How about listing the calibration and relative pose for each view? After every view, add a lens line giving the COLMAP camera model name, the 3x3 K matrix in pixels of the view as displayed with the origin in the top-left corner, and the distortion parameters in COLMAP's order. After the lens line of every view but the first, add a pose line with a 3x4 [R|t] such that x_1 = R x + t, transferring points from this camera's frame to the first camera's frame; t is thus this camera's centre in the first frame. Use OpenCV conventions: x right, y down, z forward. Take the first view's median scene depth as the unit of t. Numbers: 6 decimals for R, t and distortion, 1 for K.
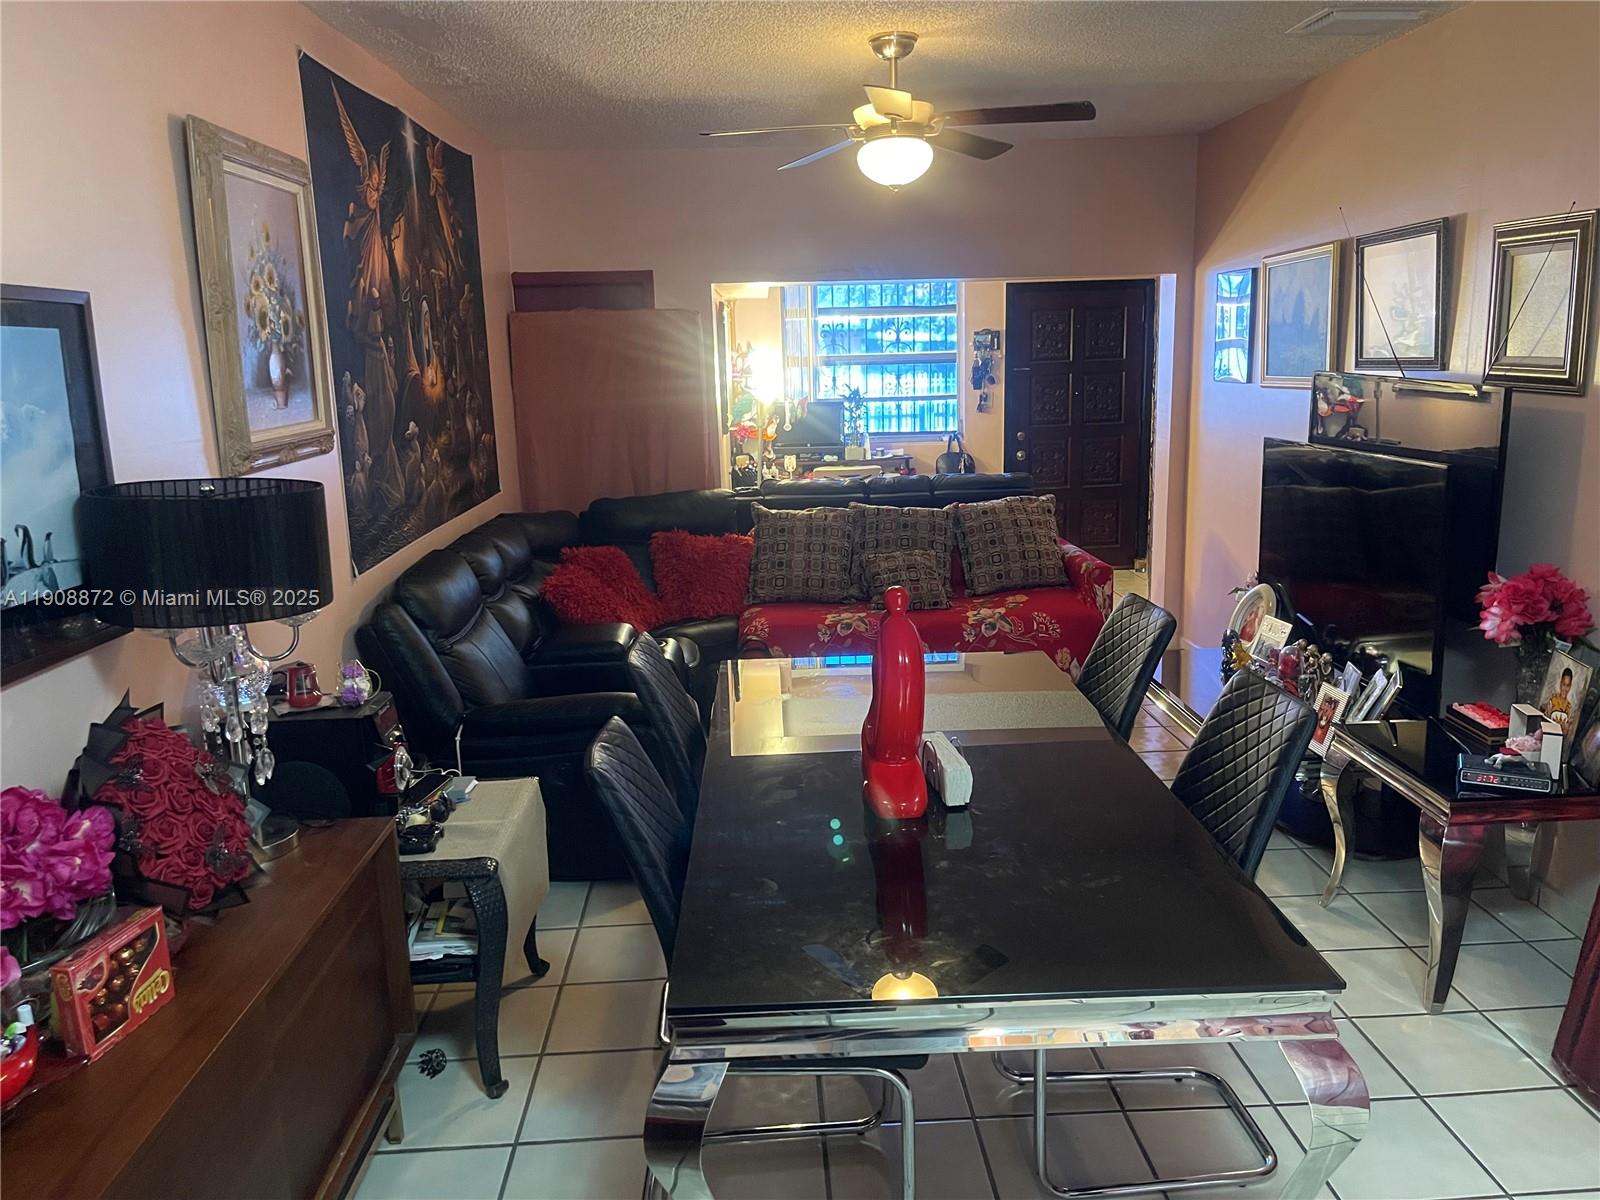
lens RADIAL K [[1227.0, 0, 800.0], [0, 1227.0, 600.0], [0, 0, 1]] dist [0.136506, -0.206613]
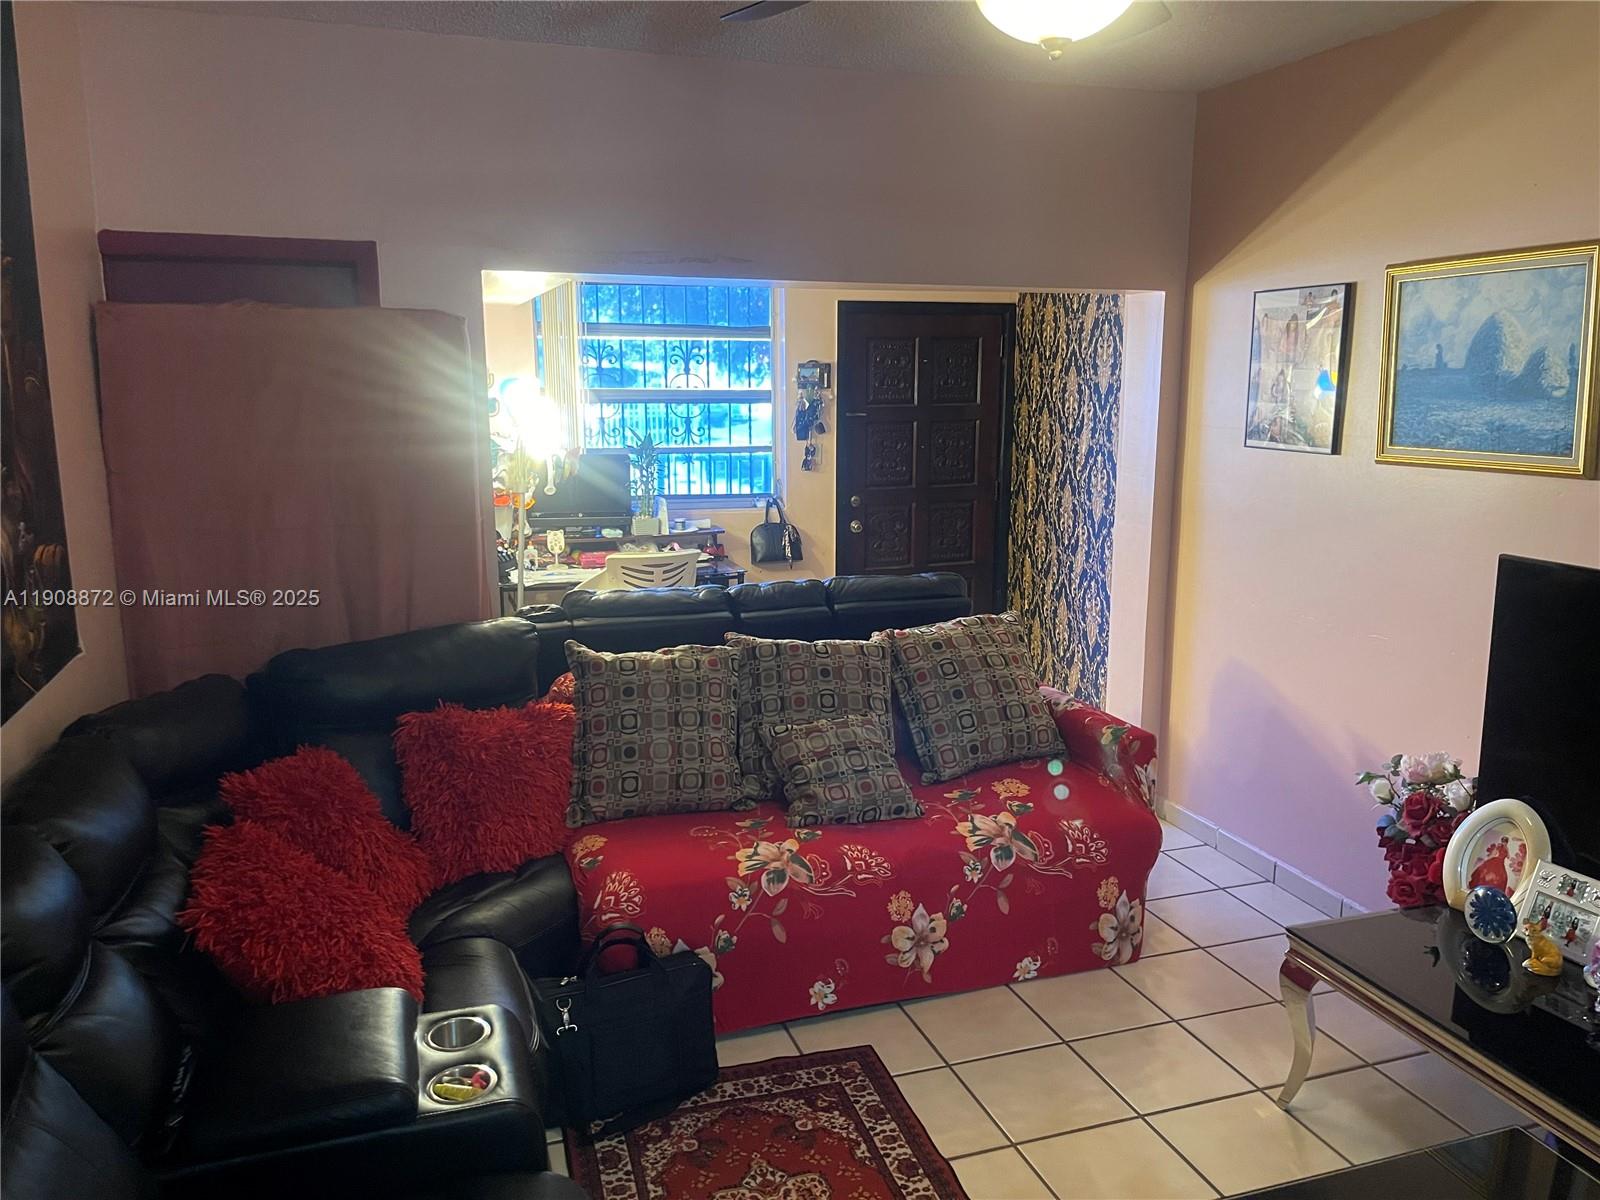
lens RADIAL K [[1227.0, 0, 800.0], [0, 1227.0, 600.0], [0, 0, 1]] dist [0.136506, -0.206613]
pose [[0.961276, -0.025175, 0.274434, -0.091747], [0.031147, 0.999363, -0.017423, -0.083808], [-0.273820, 0.025296, 0.961448, 0.393365]]
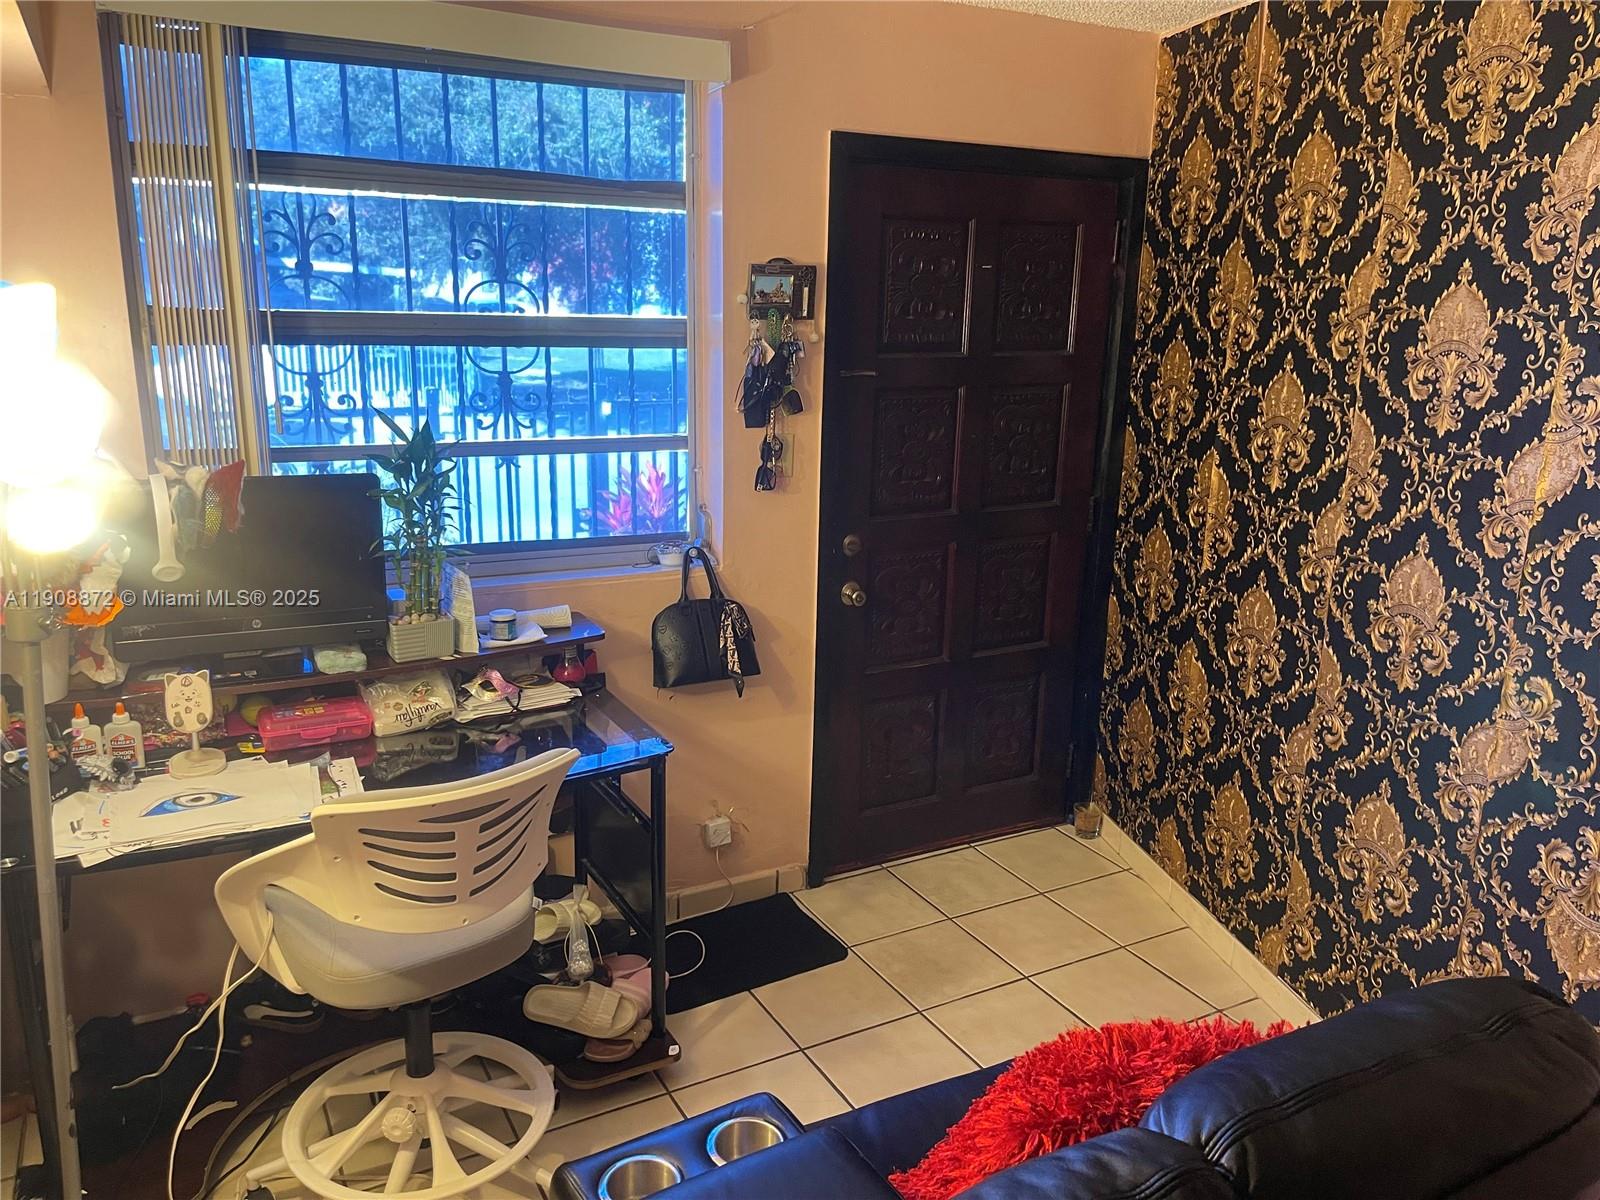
lens RADIAL K [[1223.5, 0, 800.0], [0, 1223.5, 600.0], [0, 0, 1]] dist [0.041625, -0.003196]
pose [[0.896476, -0.064016, 0.438443, -0.006922], [0.044006, 0.997479, 0.055661, -0.194332], [-0.440901, -0.030604, 0.897034, 0.936371]]
